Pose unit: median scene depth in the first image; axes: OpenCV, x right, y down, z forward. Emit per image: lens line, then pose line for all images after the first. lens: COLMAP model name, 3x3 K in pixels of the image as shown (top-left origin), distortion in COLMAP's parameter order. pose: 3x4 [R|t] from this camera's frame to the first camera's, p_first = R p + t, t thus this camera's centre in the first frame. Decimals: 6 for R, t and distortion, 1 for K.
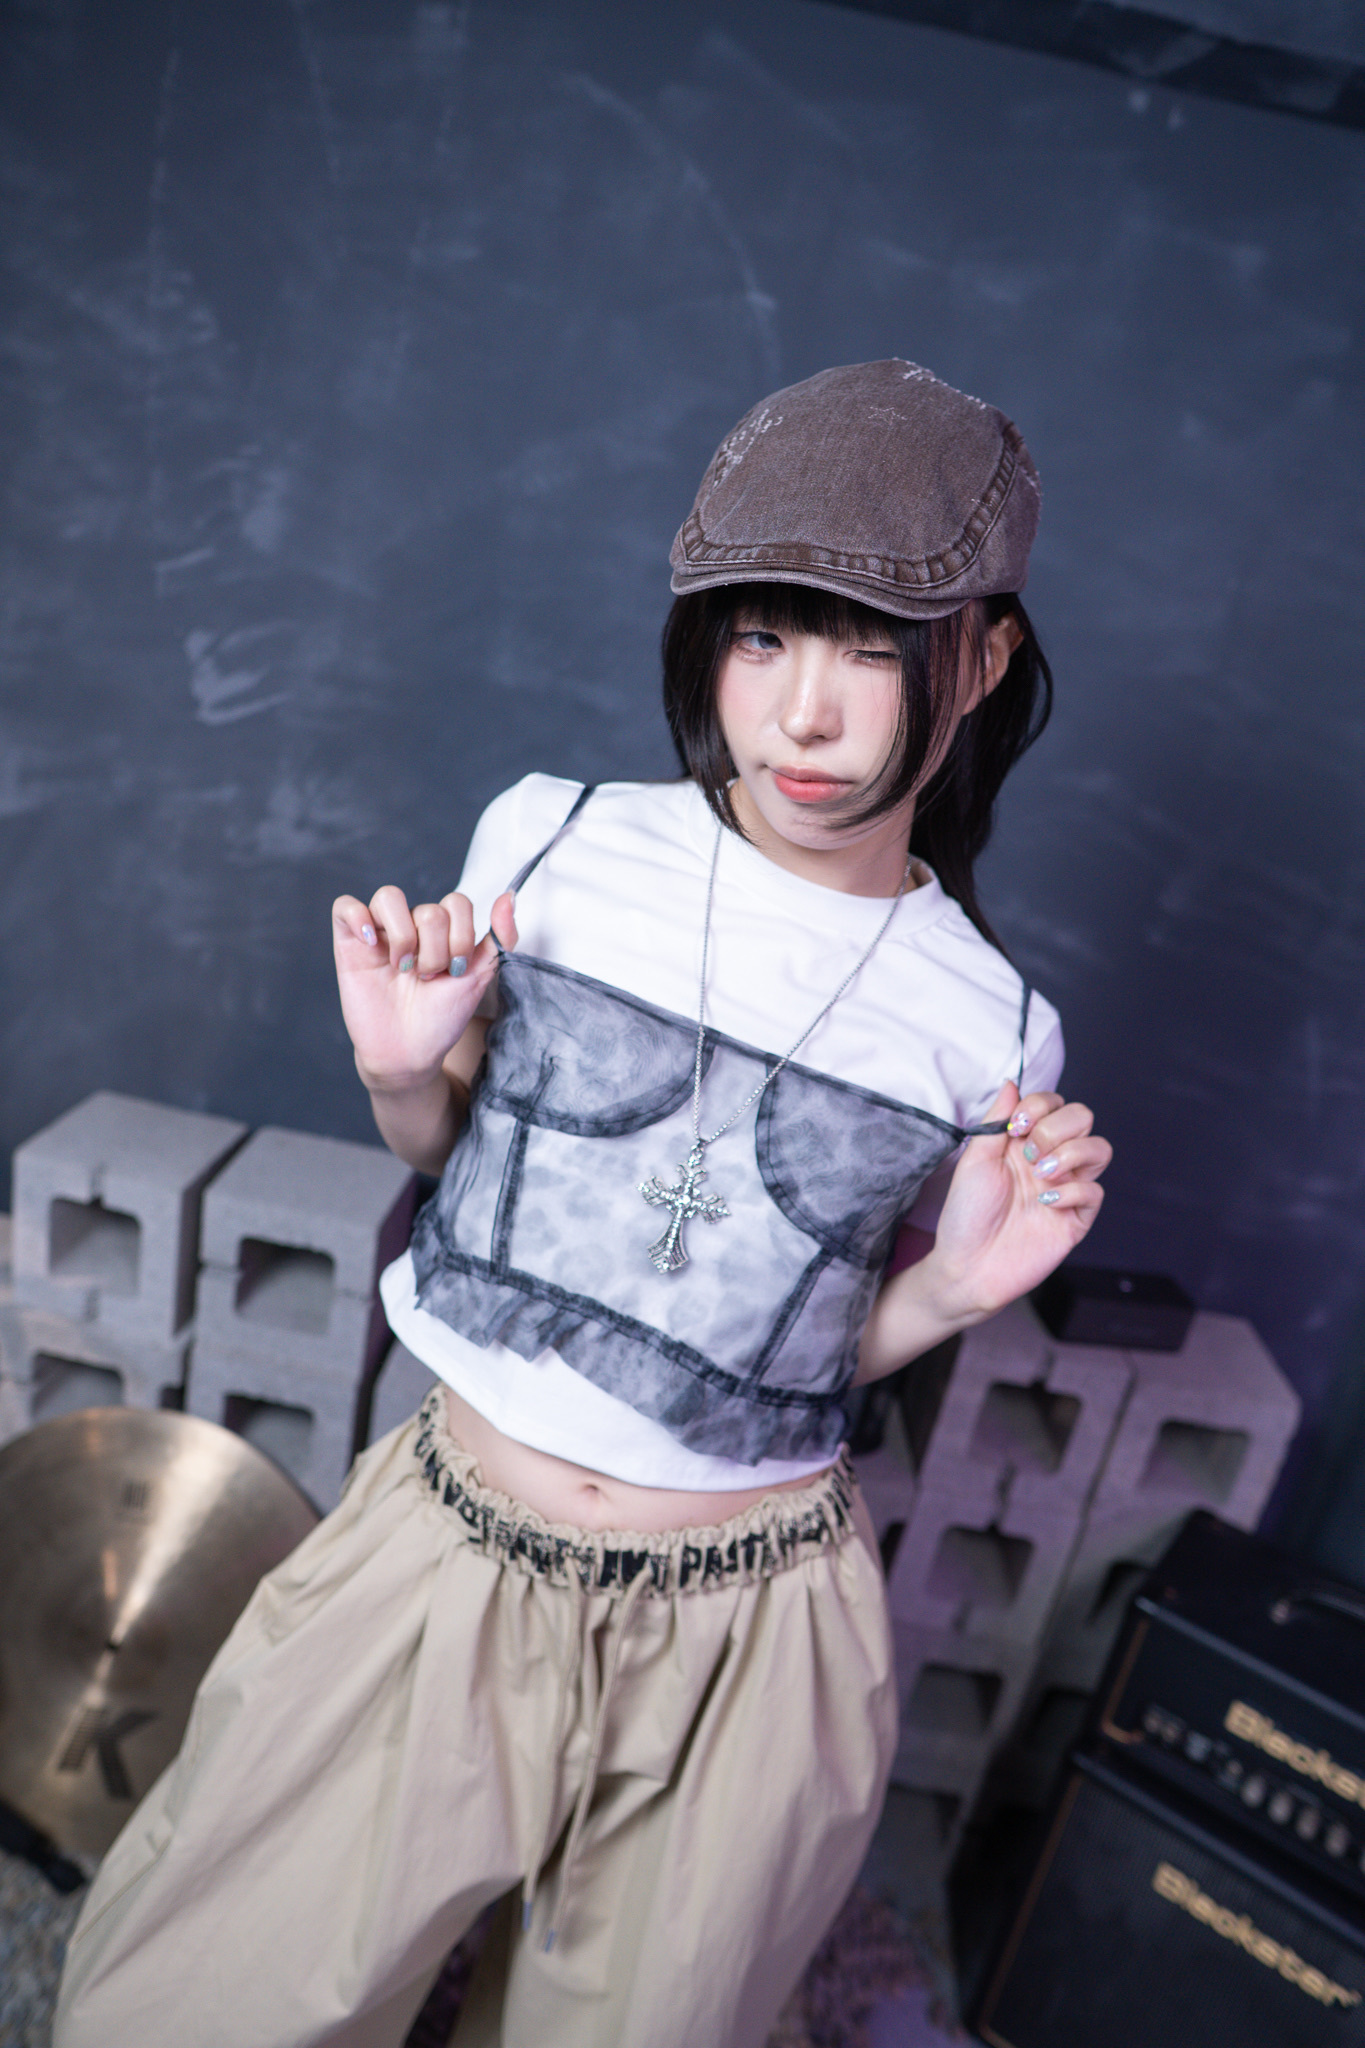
lens RADIAL K [[1430.7, 0, 685.6], [0, 1430.7, 1028.3], [0, 0, 1]] dist [-0.103731, 0.058597]
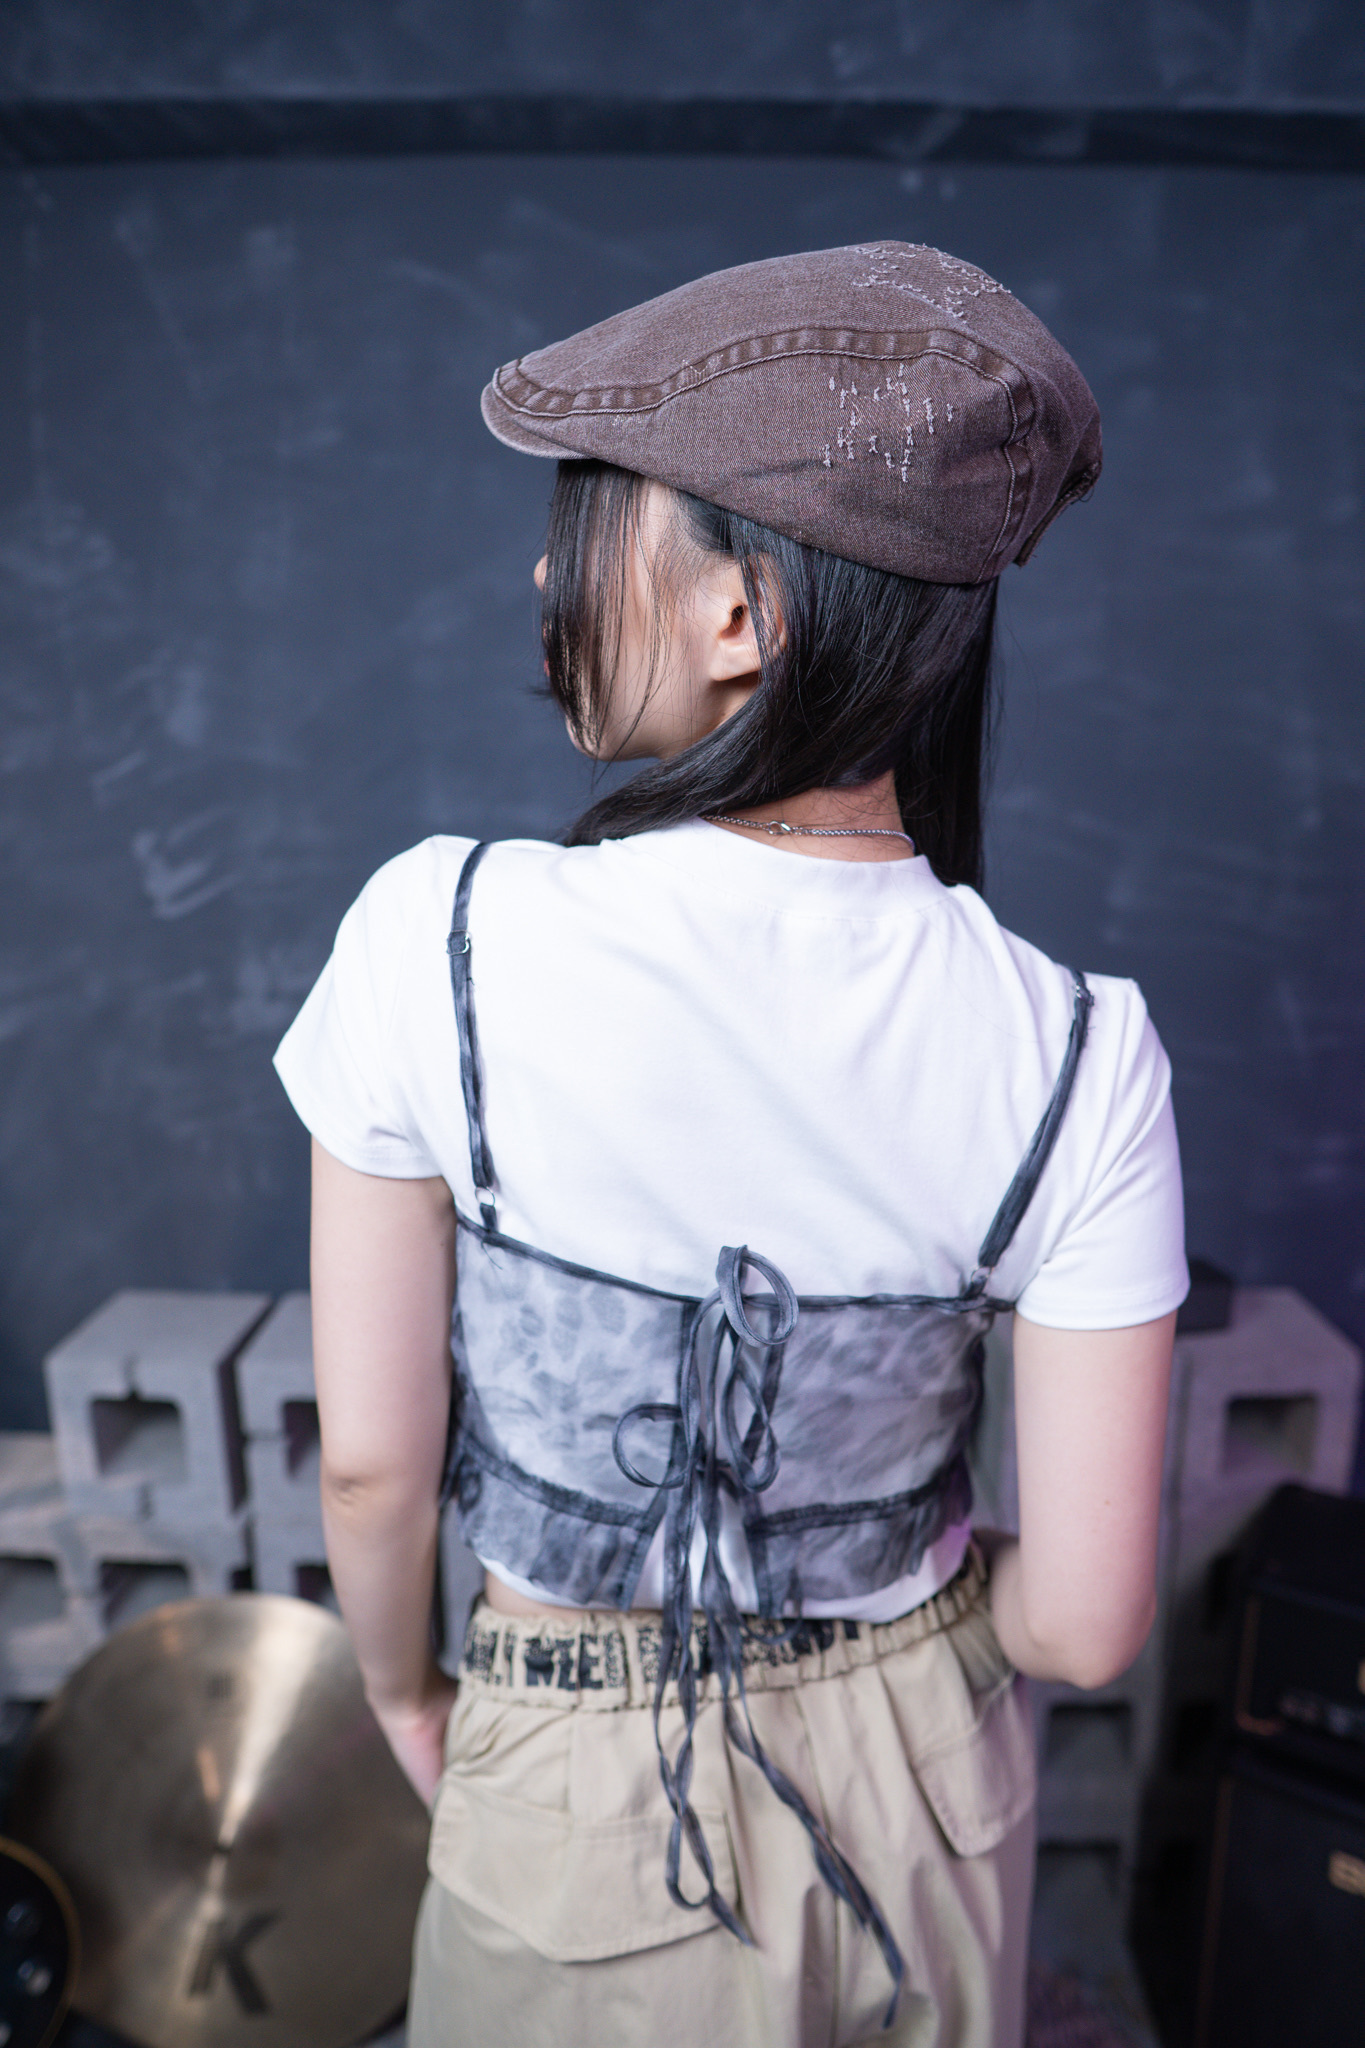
lens RADIAL K [[1430.7, 0, 679.3], [0, 1430.7, 1022.8], [0, 0, 1]] dist [-0.103731, 0.058597]
pose [[0.979657, -0.200636, 0.004240, 0.010909], [0.199832, 0.973354, -0.112469, 0.054656], [0.018438, 0.111029, 0.993646, -0.016035]]
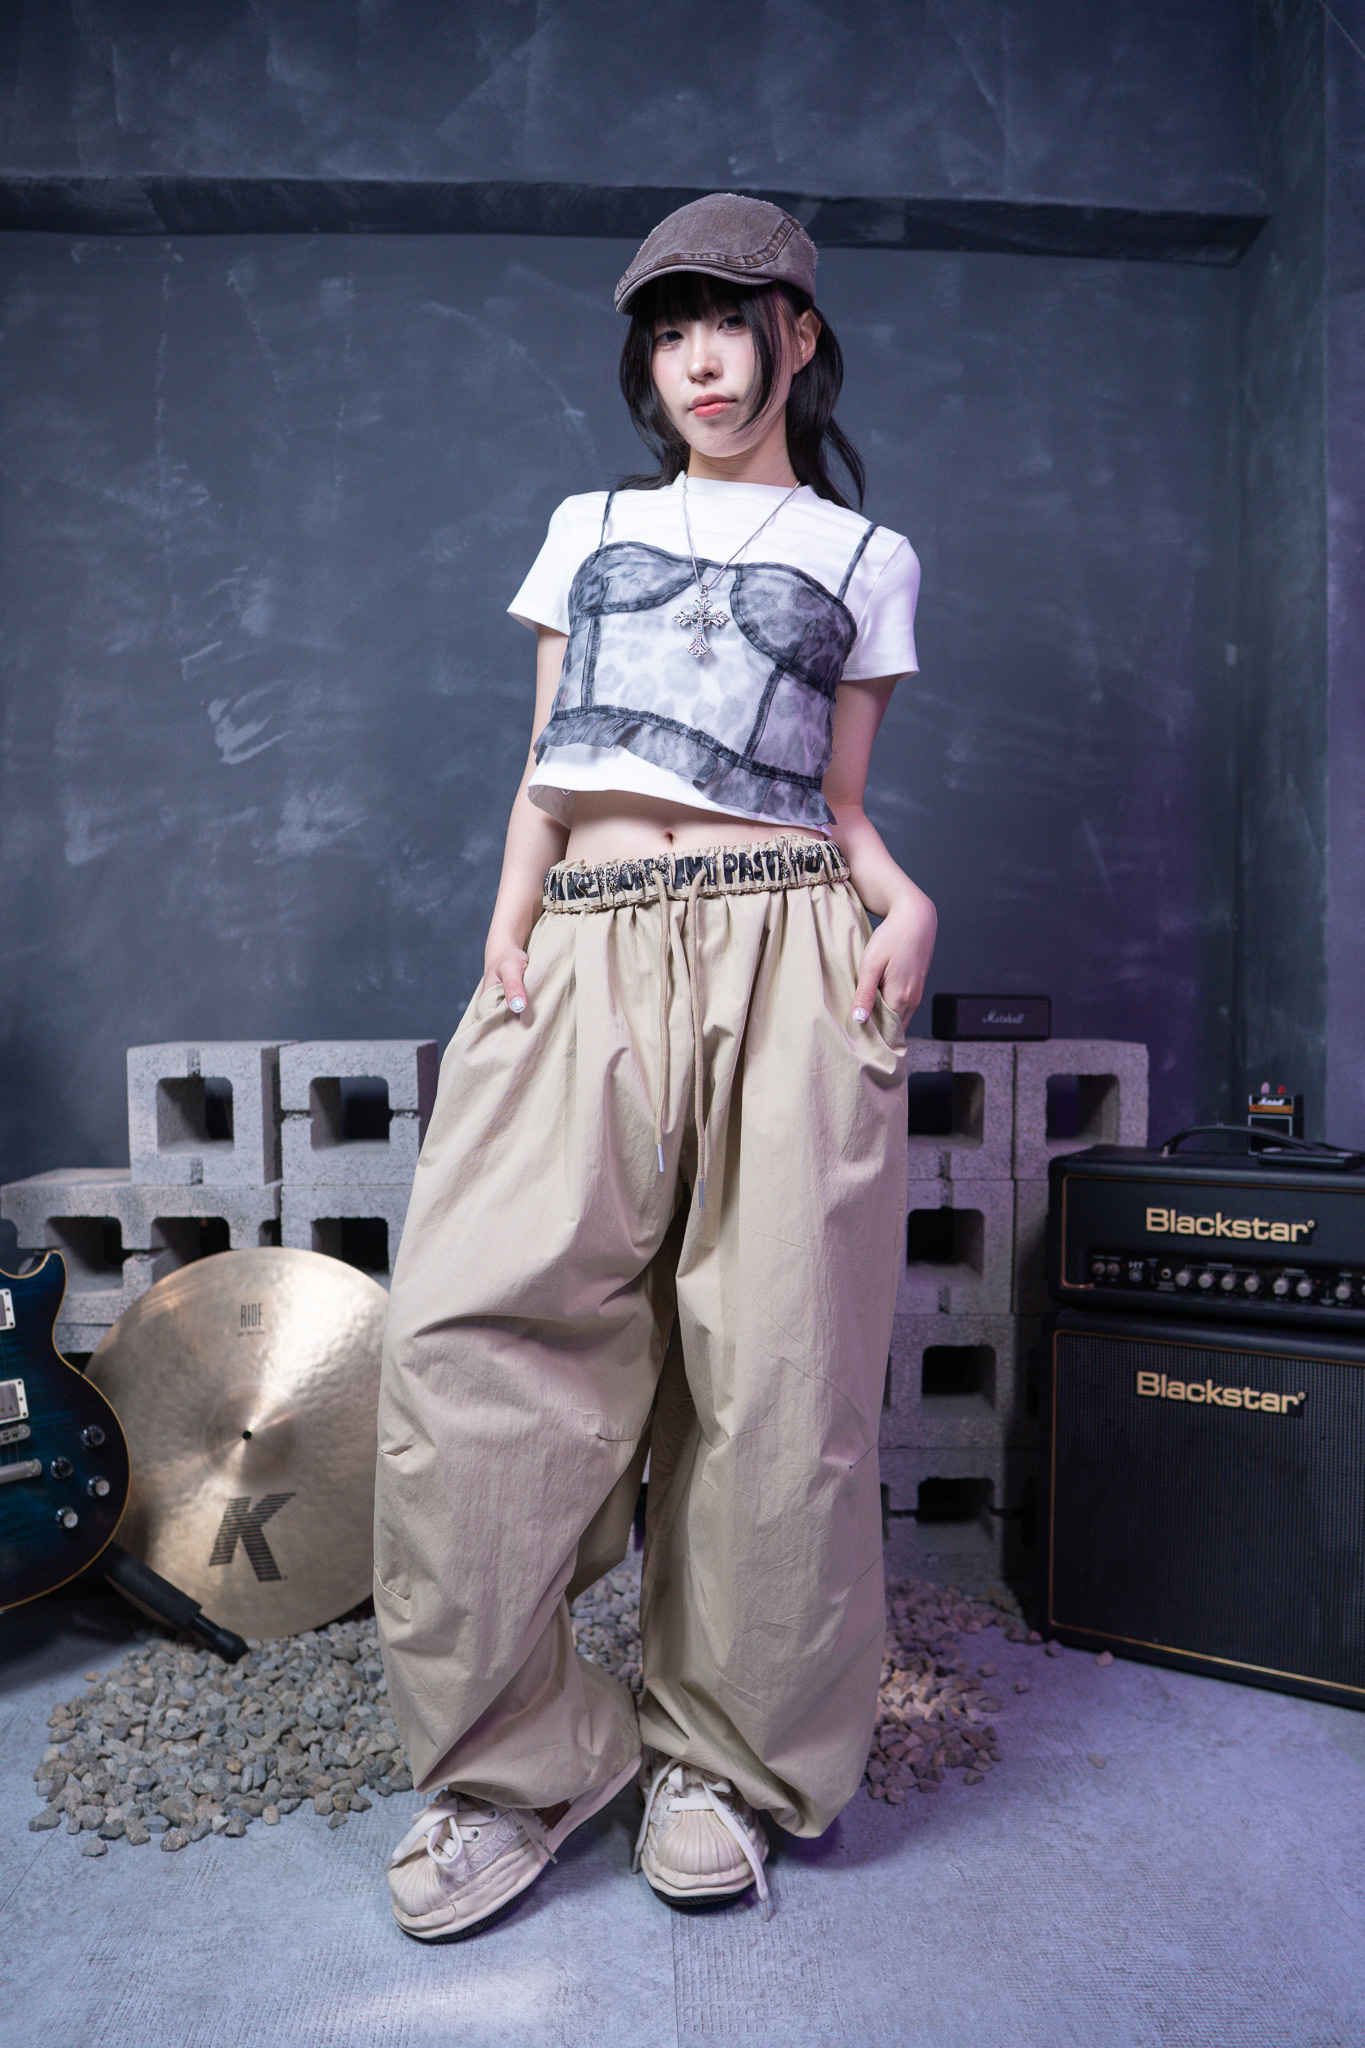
lens RADIAL K [[1430.7, 0, 684.5], [0, 1430.7, 1021.5], [0, 0, 1]] dist [-0.103731, 0.058597]
pose [[0.977483, -0.195767, 0.078760, -0.074565], [0.210135, 0.937133, -0.278613, 0.517642], [-0.019265, 0.288889, 0.957169, -0.245512]]
